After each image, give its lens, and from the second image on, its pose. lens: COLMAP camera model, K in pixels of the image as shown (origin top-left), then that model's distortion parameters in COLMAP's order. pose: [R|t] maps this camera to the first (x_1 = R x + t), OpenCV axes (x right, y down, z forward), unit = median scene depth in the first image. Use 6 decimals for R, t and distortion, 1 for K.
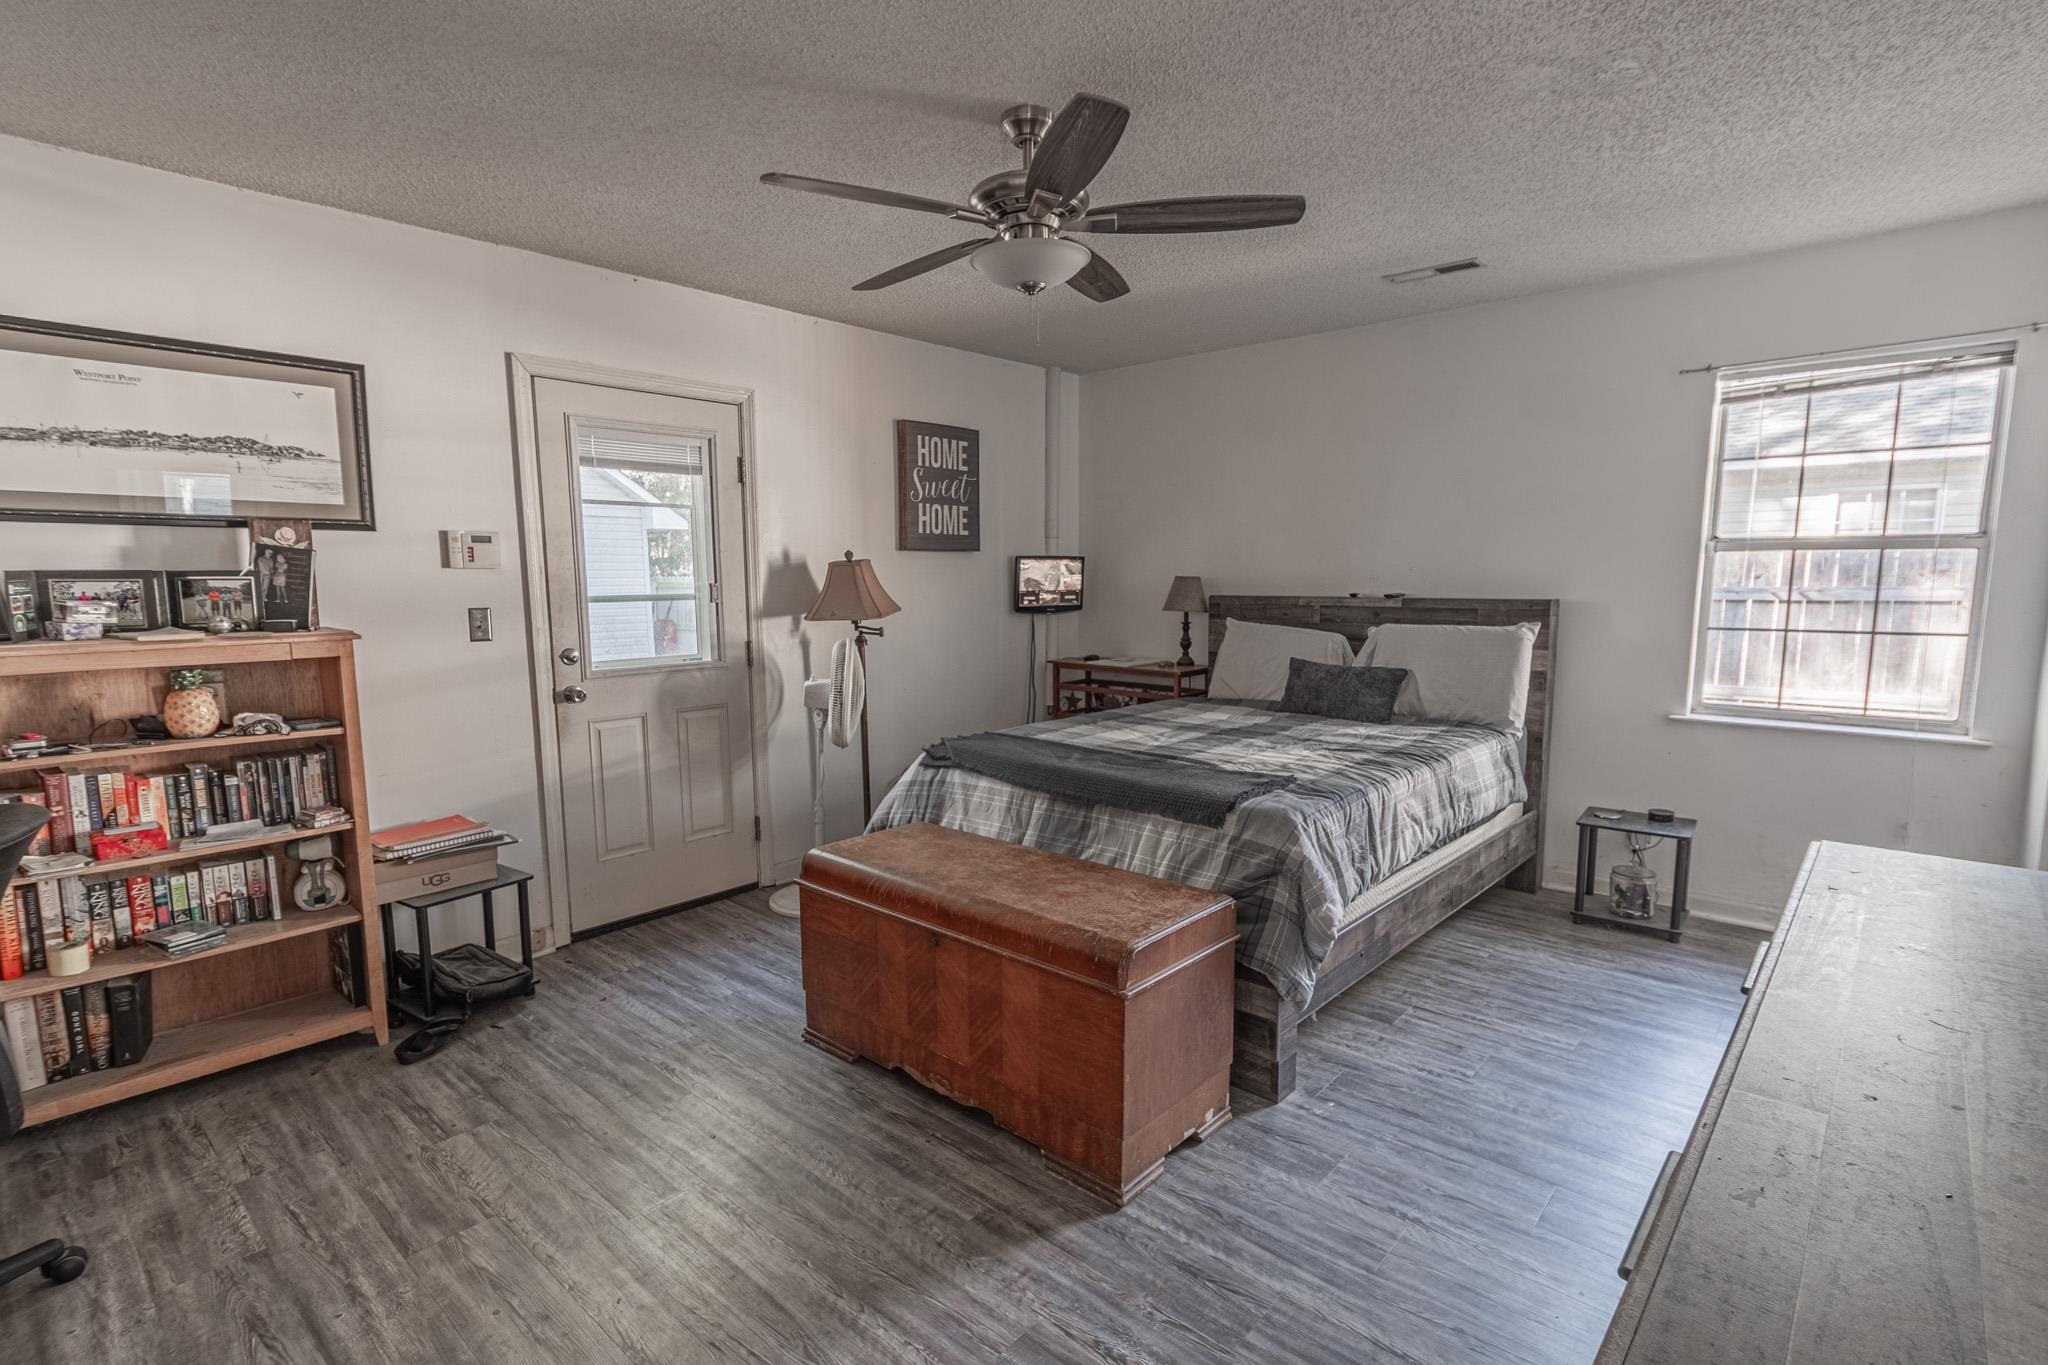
lens RADIAL K [[965.6, 0, 1023.8], [0, 965.6, 688.1], [0, 0, 1]] dist [0.002770, -0.000014]
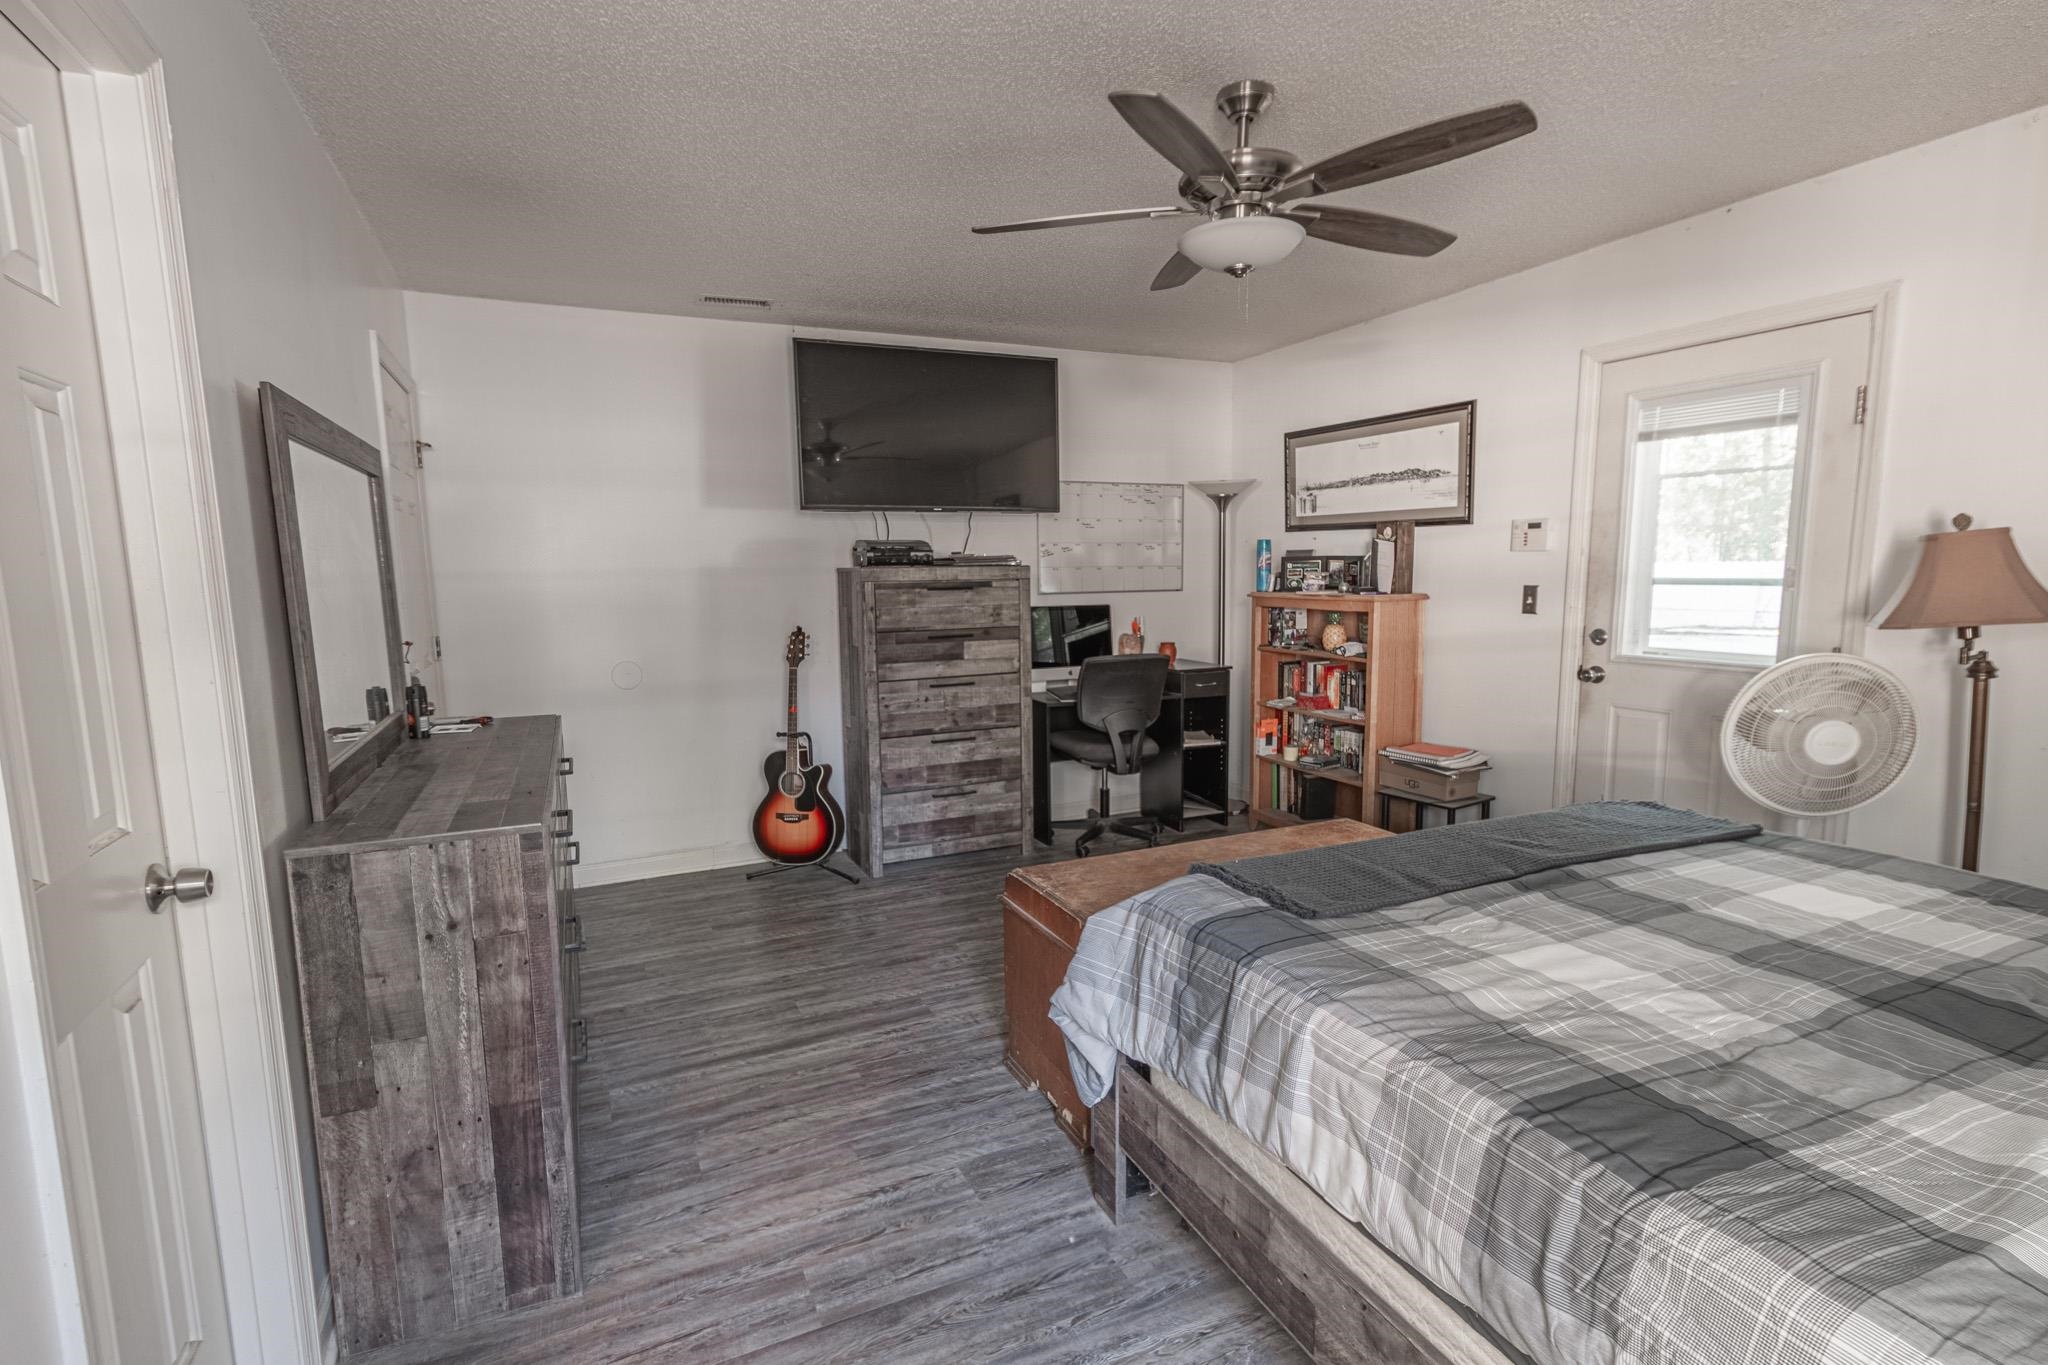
lens RADIAL K [[965.6, 0, 1023.8], [0, 965.6, 688.1], [0, 0, 1]] dist [0.002770, -0.000014]
pose [[-0.385058, 0.133608, -0.913170, 0.824009], [-0.089270, 0.979433, 0.180946, -0.129514], [0.918565, 0.151194, -0.365211, 0.973186]]
